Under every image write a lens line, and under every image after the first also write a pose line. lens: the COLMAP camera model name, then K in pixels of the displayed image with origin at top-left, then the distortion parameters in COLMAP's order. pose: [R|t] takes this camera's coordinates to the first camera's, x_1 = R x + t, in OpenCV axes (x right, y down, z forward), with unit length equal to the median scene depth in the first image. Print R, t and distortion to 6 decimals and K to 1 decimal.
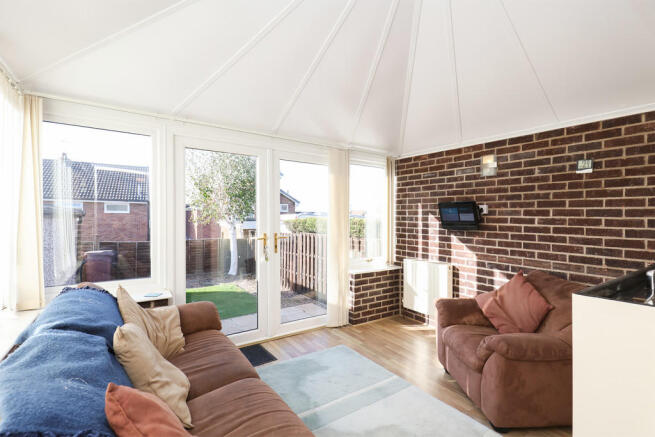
lens RADIAL K [[299.5, 0, 329.0], [0, 299.5, 222.4], [0, 0, 1]] dist [0.002402, 0.000096]
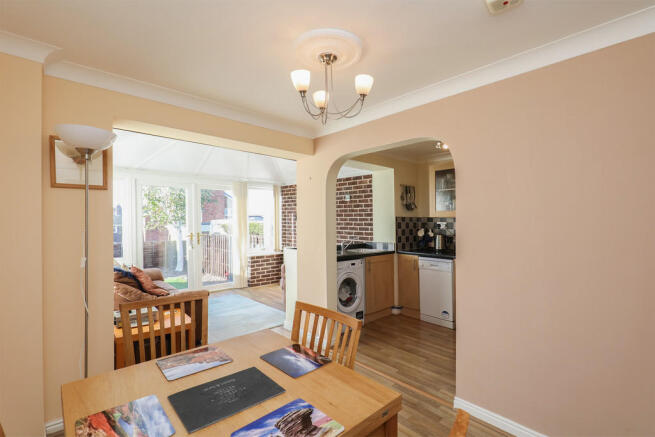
lens RADIAL K [[299.5, 0, 329.0], [0, 299.5, 222.4], [0, 0, 1]] dist [0.002402, 0.000096]
pose [[0.990449, -0.014235, 0.137145, 0.276989], [0.015194, 0.999867, -0.005951, -0.001597], [-0.137042, 0.007978, 0.990533, -0.676039]]
